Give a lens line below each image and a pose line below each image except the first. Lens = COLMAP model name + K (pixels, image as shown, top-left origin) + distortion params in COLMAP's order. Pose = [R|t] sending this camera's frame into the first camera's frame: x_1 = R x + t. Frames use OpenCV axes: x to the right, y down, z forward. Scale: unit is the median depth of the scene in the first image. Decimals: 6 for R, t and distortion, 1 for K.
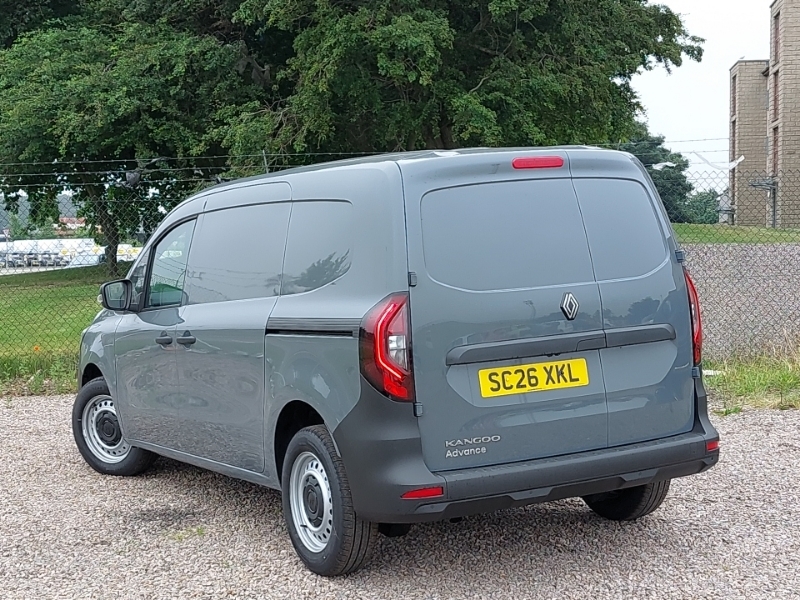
lens RADIAL K [[1328.8, 0, 423.5], [0, 1328.8, 300.8], [0, 0, 1]] dist [0.220683, -1.451982]
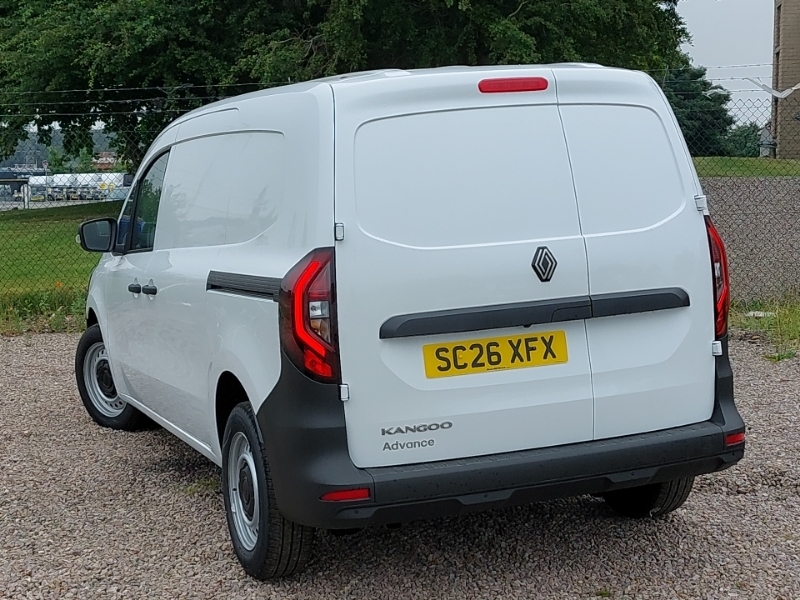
lens RADIAL K [[1237.1, 0, 386.0], [0, 1237.1, 301.7], [0, 0, 1]] dist [0.013264, 0.007507]
pose [[0.998087, 0.007092, -0.061419, 0.003687], [-0.003660, 0.998434, 0.055816, -0.002574], [0.061719, -0.055485, 0.996550, 0.101380]]
